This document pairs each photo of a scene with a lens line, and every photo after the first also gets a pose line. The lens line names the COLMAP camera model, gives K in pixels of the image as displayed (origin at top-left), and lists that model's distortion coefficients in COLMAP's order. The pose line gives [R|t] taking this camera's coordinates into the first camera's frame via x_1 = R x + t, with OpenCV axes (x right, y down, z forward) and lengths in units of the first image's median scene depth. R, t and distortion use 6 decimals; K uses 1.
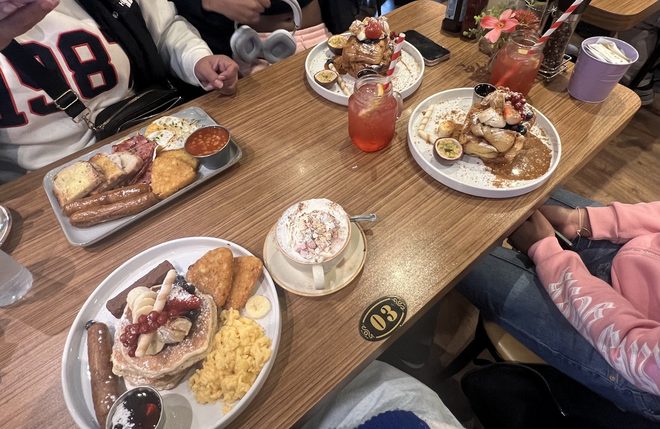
lens RADIAL K [[384.1, 0, 332.4], [0, 384.1, 184.4], [0, 0, 1]] dist [0.001201, 0.002217]
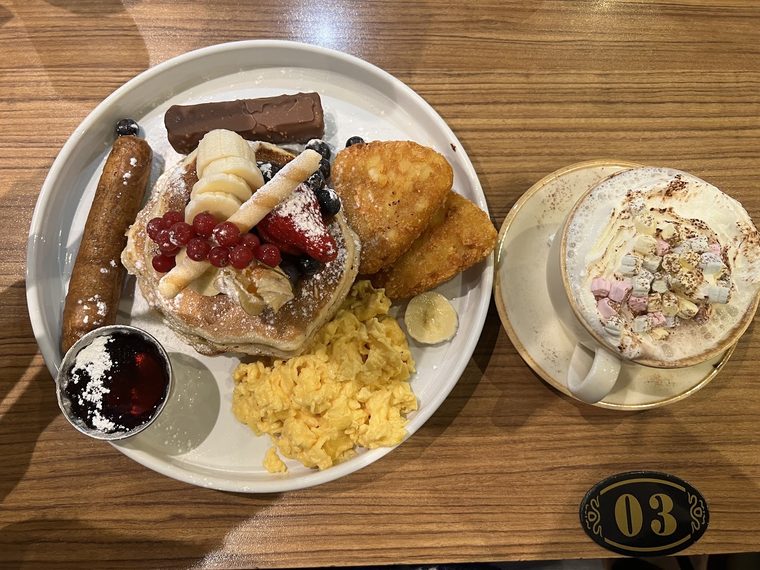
lens RADIAL K [[561.7, 0, 380.0], [0, 561.7, 285.0], [0, 0, 1]] dist [0.037053, -0.060844]
pose [[0.786651, 0.614919, -0.055278, -0.246305], [-0.510578, 0.698272, 0.501724, -0.003055], [0.347118, -0.366458, 0.863260, 0.471024]]
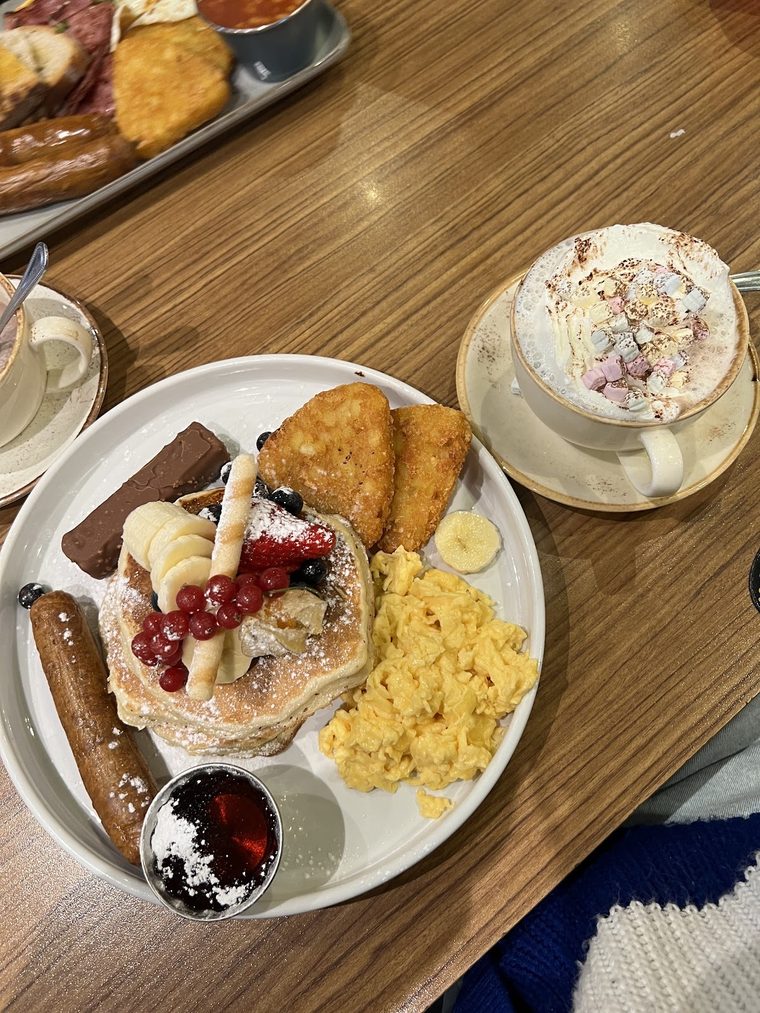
lens RADIAL K [[748.7, 0, 375.3], [0, 748.7, 506.6], [0, 0, 1]] dist [0.037053, -0.060844]
pose [[0.998634, -0.020845, -0.047913, -0.266363], [0.035742, 0.941398, 0.335398, 0.047981], [0.038113, -0.336652, 0.940858, 0.363218]]
